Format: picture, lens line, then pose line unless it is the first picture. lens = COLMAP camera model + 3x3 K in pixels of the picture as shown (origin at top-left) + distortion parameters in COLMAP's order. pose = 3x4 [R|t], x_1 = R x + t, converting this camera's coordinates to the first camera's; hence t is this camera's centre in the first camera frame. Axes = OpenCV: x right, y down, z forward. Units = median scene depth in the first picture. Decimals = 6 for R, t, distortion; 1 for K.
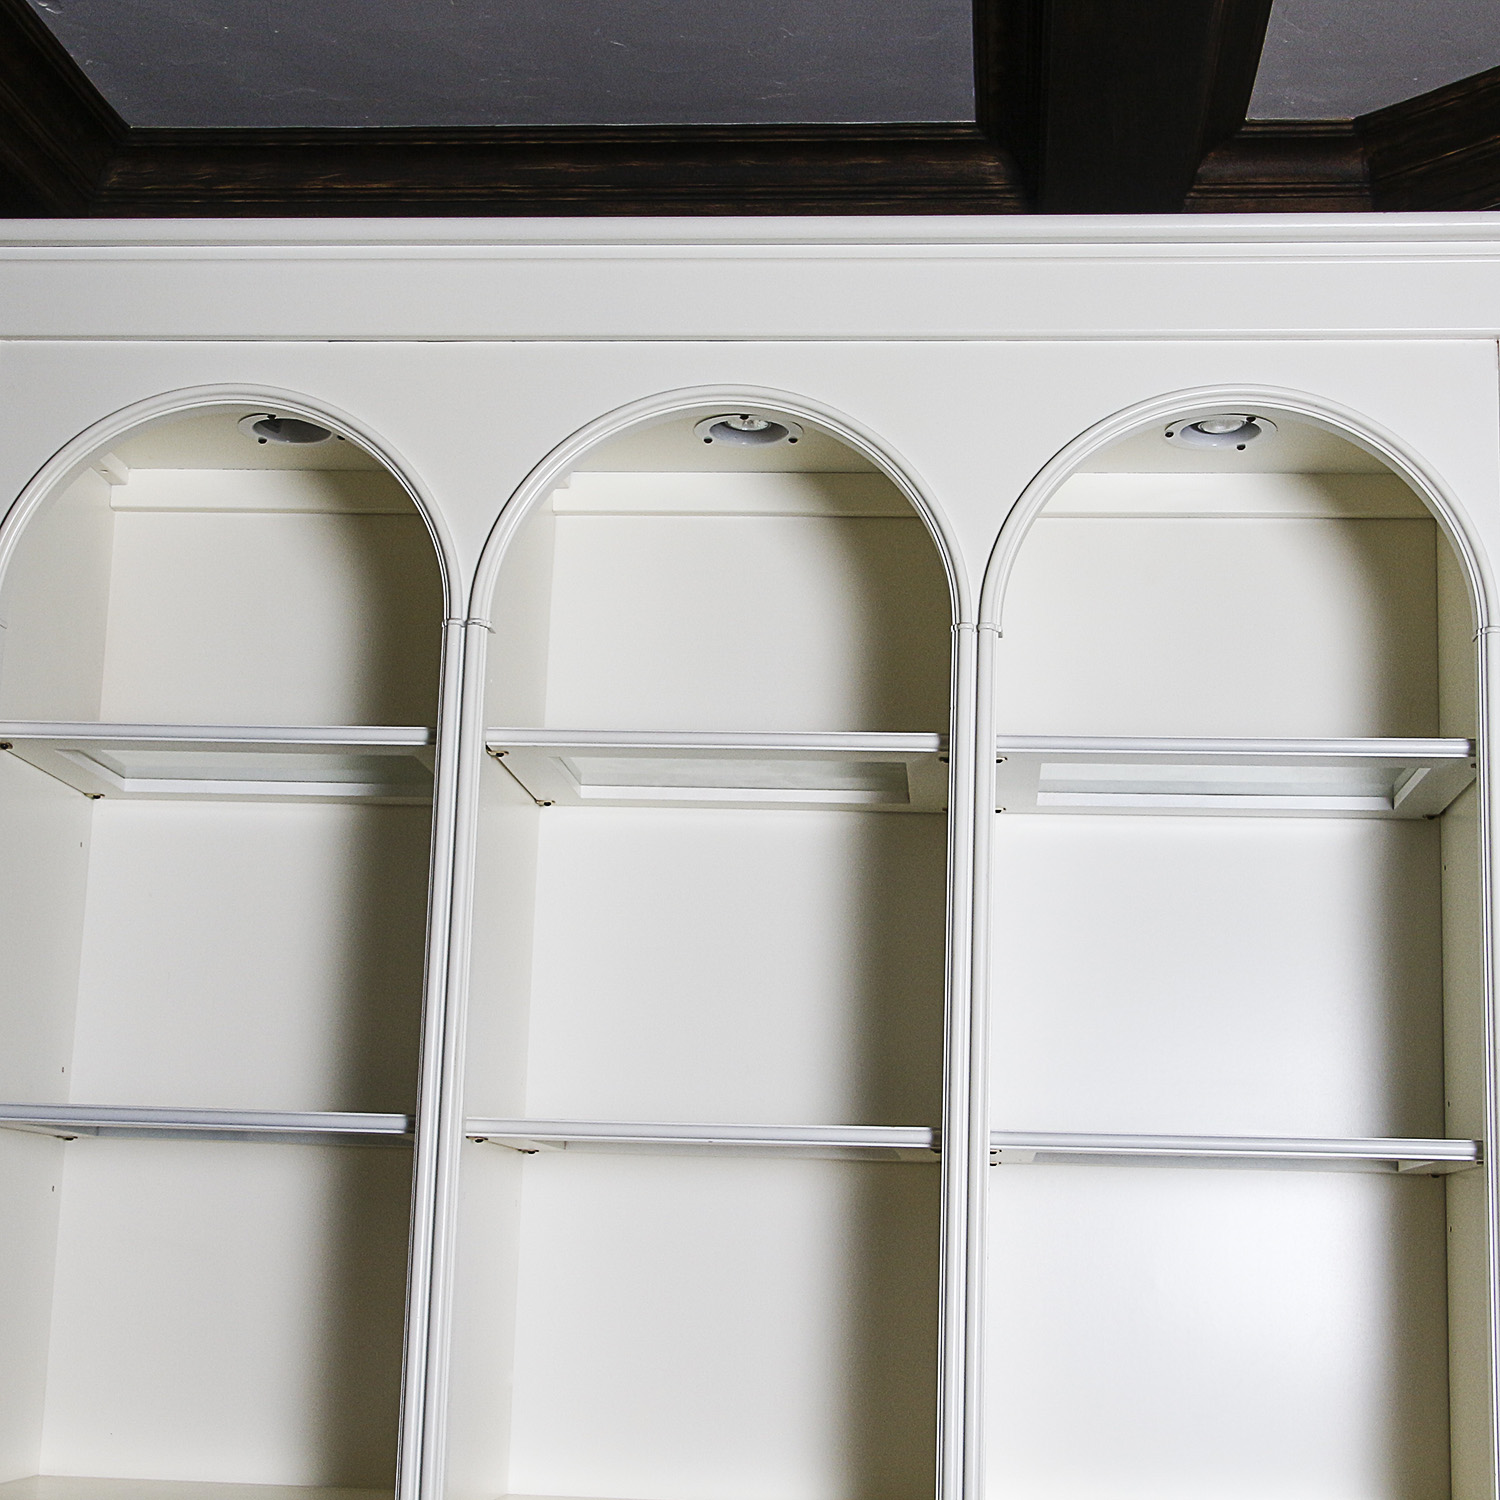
lens RADIAL K [[2822.6, 0, 763.6], [0, 2822.6, 669.9], [0, 0, 1]] dist [-0.006223, 0.000000]
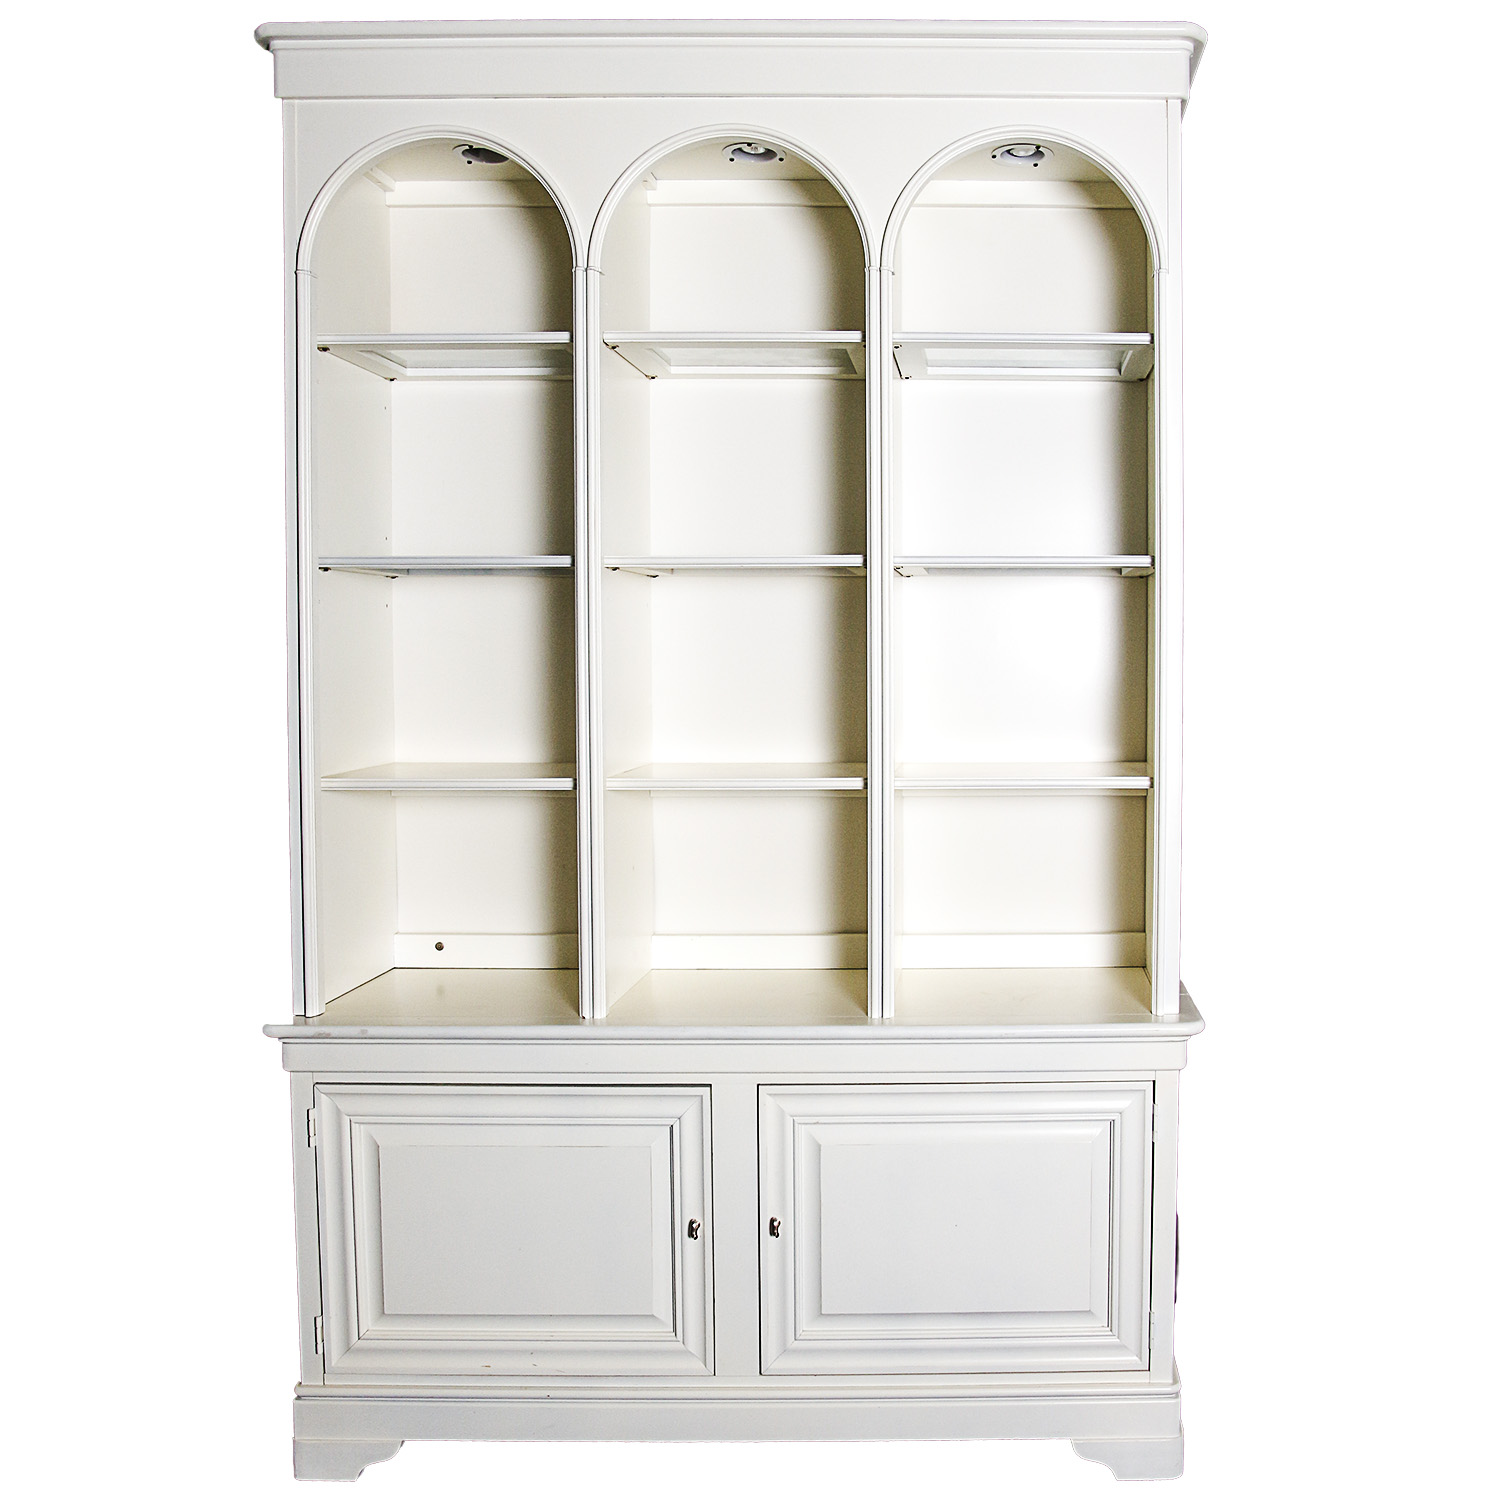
lens RADIAL K [[1602.8, 0, 704.6], [0, 1602.8, 688.0], [0, 0, 1]] dist [-0.075565, 0.000000]
pose [[0.995053, -0.033686, 0.093460, -0.138758], [0.010451, 0.971031, 0.238724, -0.001206], [-0.098795, -0.236567, 0.966579, 0.005224]]
